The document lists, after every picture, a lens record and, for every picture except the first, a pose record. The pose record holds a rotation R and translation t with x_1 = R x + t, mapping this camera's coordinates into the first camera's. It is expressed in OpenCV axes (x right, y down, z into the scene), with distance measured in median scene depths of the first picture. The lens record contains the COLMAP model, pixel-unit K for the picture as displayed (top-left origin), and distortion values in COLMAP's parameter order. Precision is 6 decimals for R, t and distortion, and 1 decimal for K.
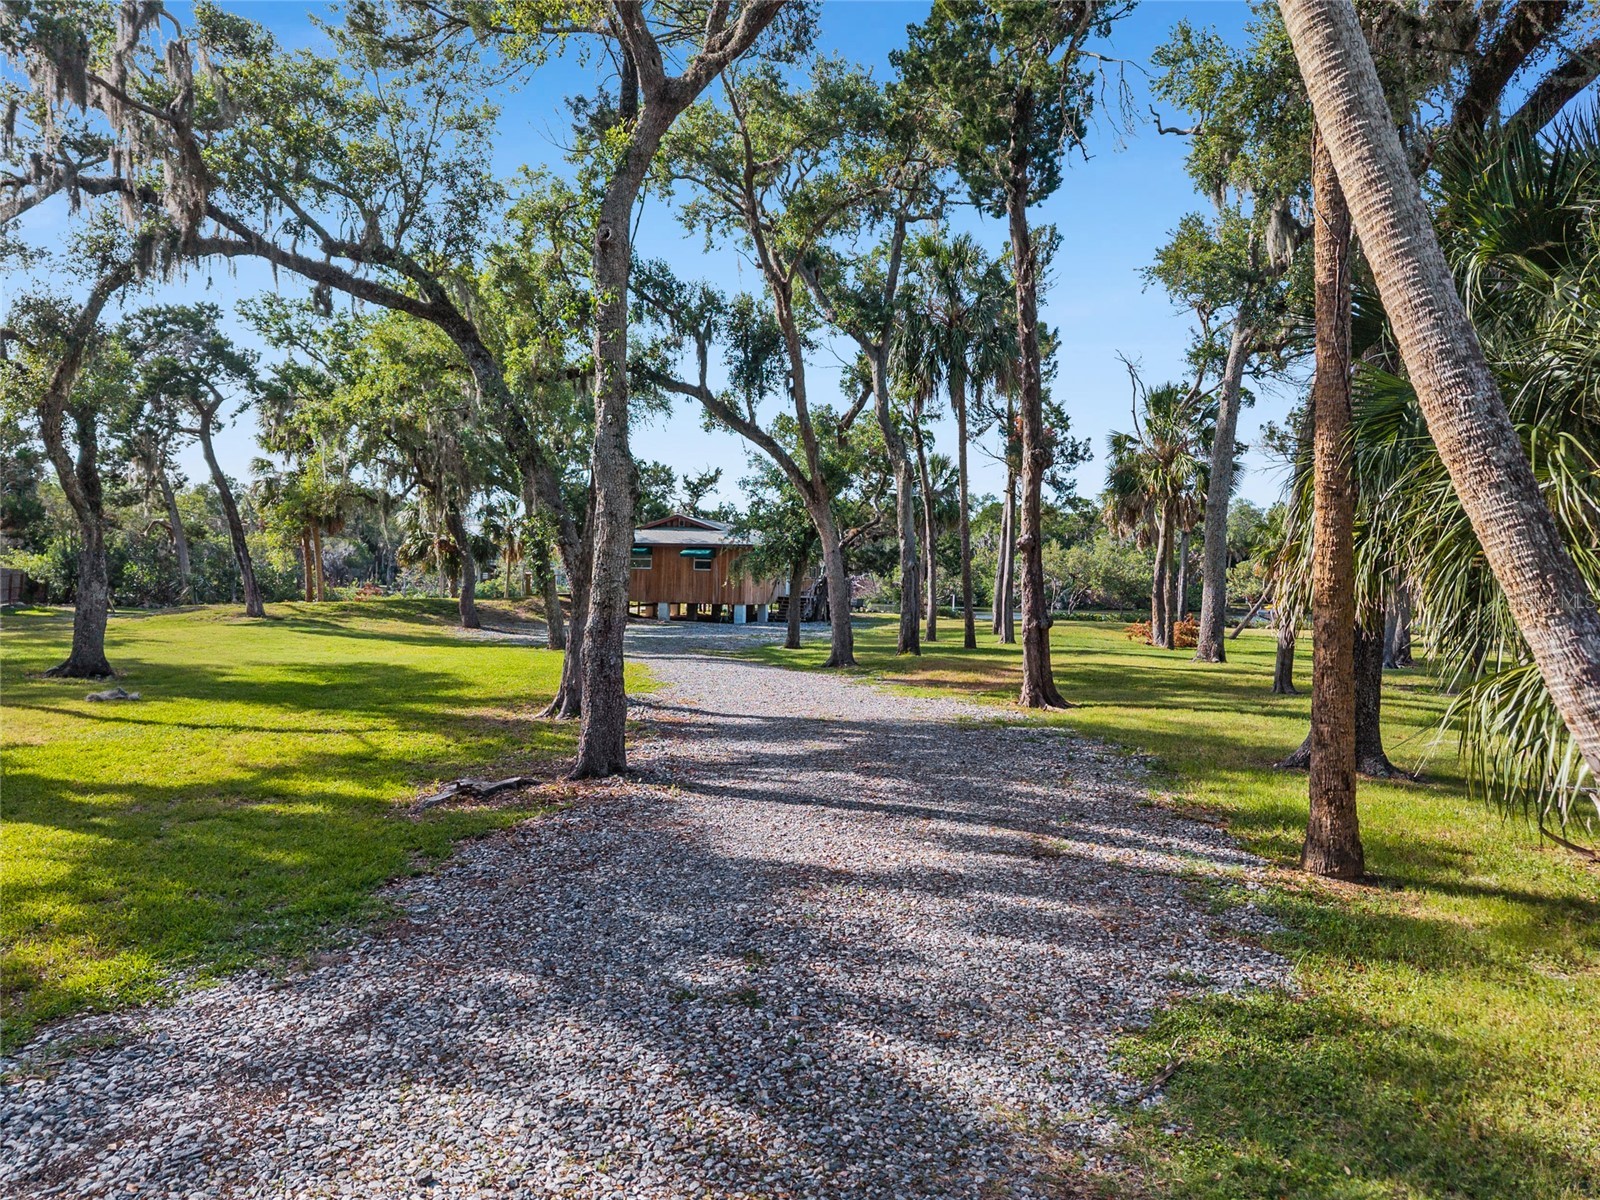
lens RADIAL K [[1076.9, 0, 805.4], [0, 1076.9, 602.3], [0, 0, 1]] dist [0.038917, -0.045483]
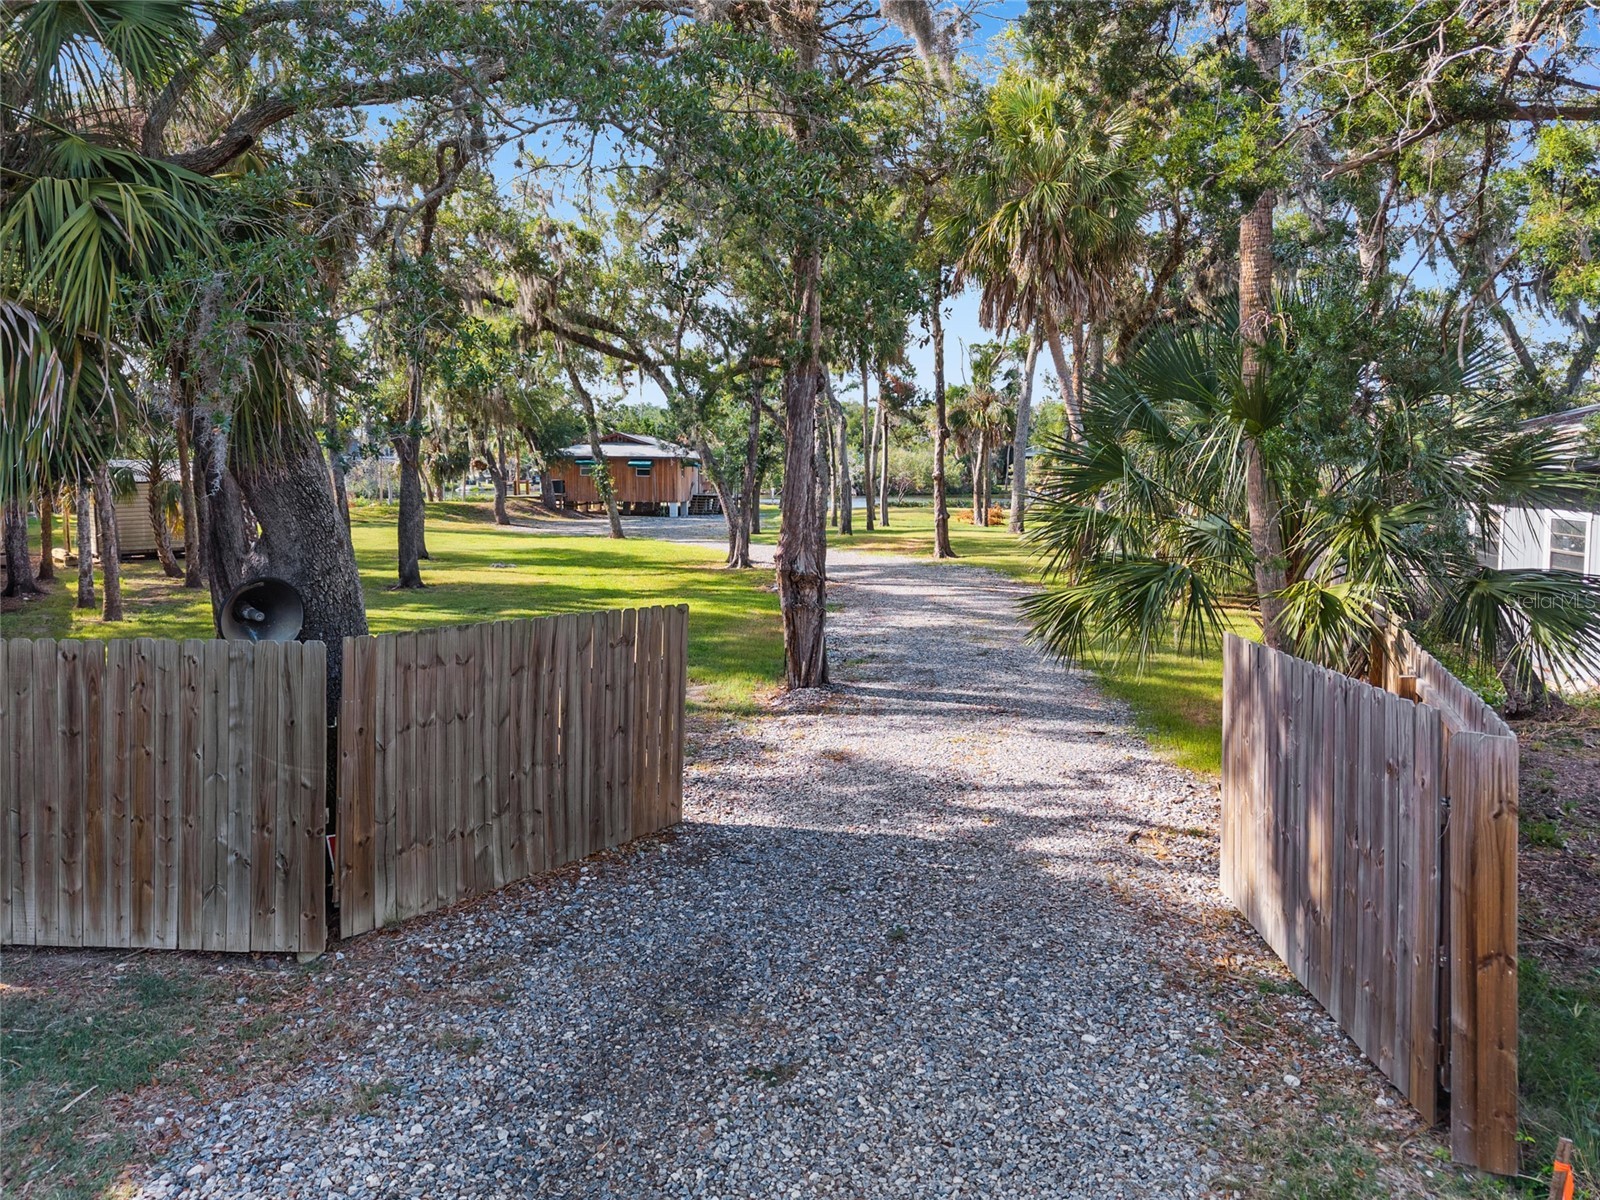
lens RADIAL K [[1076.9, 0, 796.8], [0, 1076.9, 596.1], [0, 0, 1]] dist [0.038917, -0.045483]
pose [[0.982501, -0.037100, 0.182527, -0.261041], [0.018416, 0.994509, 0.103013, -0.027422], [-0.185347, -0.097849, 0.977789, -0.570496]]
